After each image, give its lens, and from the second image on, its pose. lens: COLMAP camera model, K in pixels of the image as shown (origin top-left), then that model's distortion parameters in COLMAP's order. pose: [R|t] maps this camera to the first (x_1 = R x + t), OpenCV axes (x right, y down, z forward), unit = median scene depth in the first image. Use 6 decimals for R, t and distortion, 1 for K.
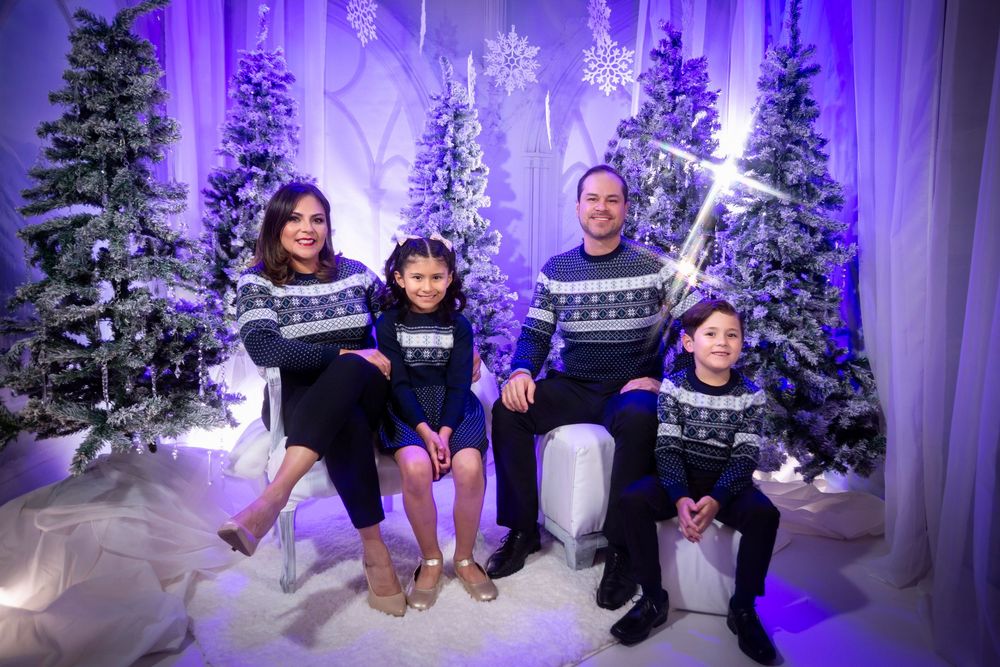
lens RADIAL K [[663.2, 0, 530.3], [0, 663.2, 325.4], [0, 0, 1]] dist [-0.044711, -0.005214]
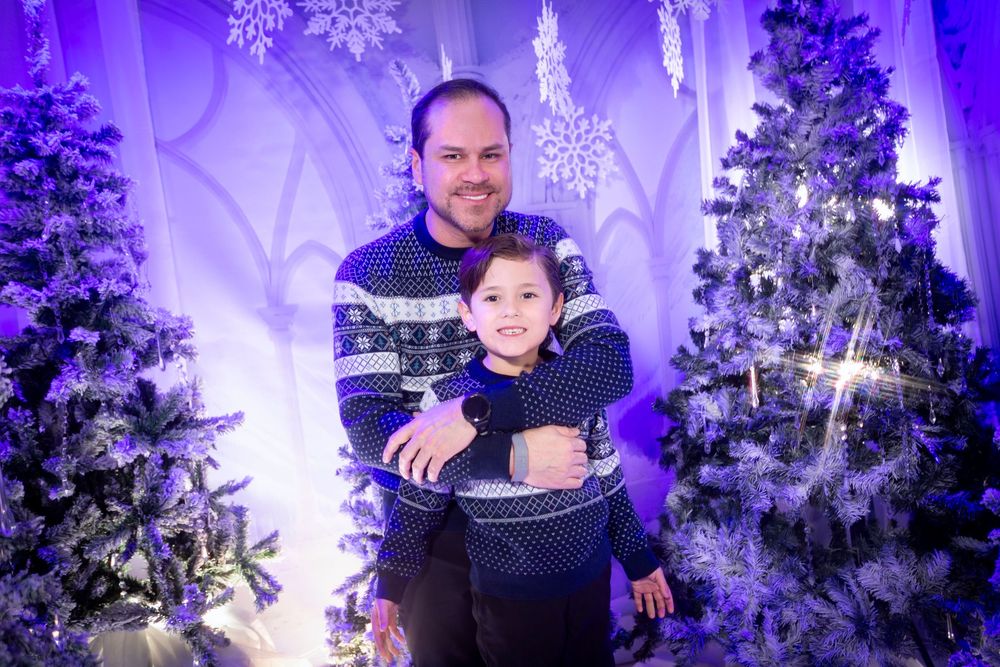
lens RADIAL K [[903.4, 0, 505.7], [0, 903.4, 326.5], [0, 0, 1]] dist [0.014922, 0.027488]
pose [[0.973914, -0.152225, 0.168286, -0.214345], [0.158683, 0.986999, -0.025538, -0.168718], [-0.162210, 0.051575, 0.985407, 0.276897]]
